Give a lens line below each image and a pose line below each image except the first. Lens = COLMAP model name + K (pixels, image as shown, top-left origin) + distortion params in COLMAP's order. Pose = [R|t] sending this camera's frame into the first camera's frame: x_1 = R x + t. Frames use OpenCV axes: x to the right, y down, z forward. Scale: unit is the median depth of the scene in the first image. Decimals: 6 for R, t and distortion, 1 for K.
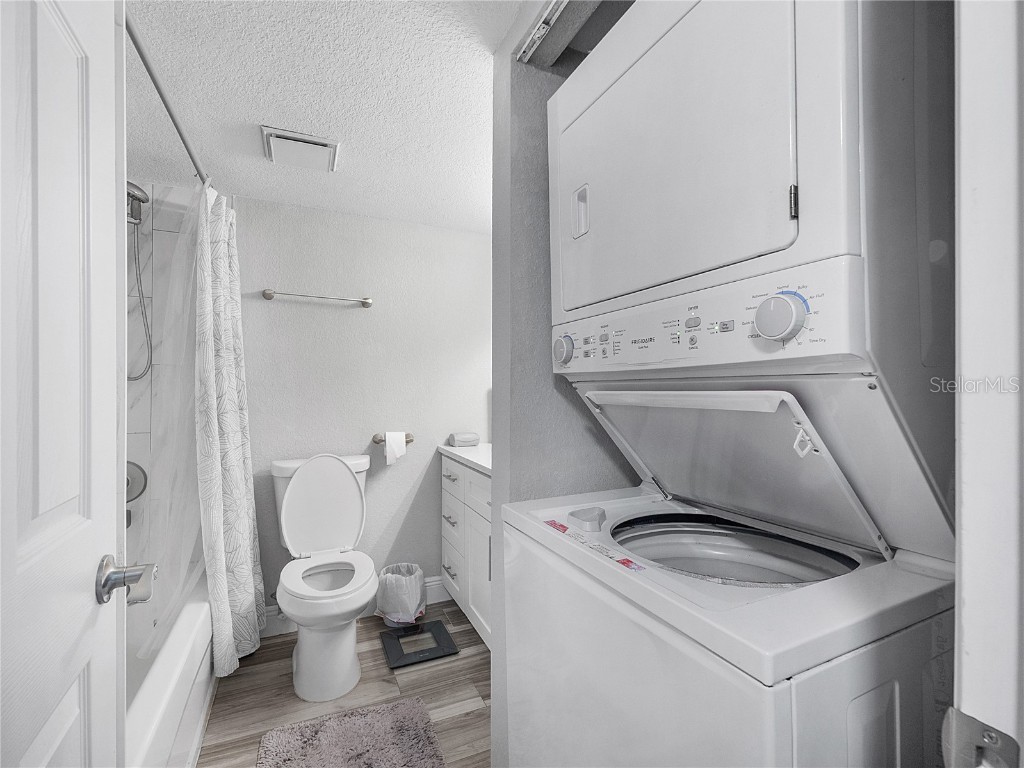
lens RADIAL K [[468.7, 0, 511.8], [0, 468.7, 386.4], [0, 0, 1]] dist [0.023866, -0.004926]
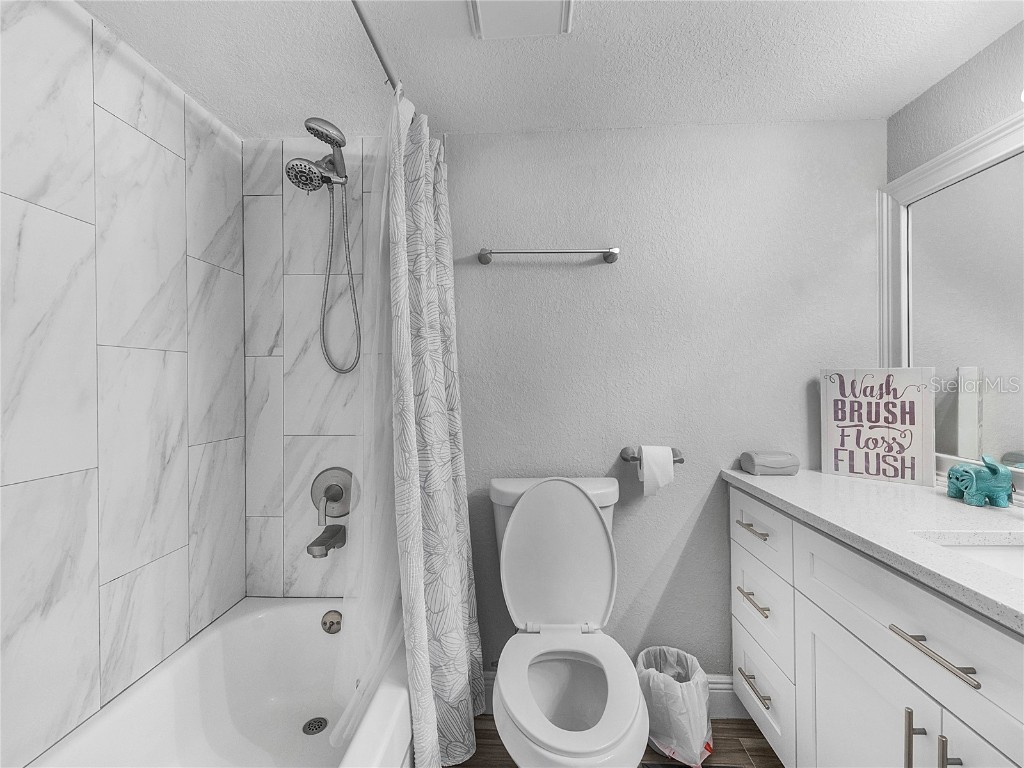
lens RADIAL K [[468.7, 0, 512.1], [0, 468.7, 381.6], [0, 0, 1]] dist [0.023866, -0.004926]
pose [[0.895982, -0.007314, -0.444031, -0.156897], [0.010901, 0.999925, 0.005524, 0.001155], [0.443957, -0.009790, 0.895994, 0.375305]]
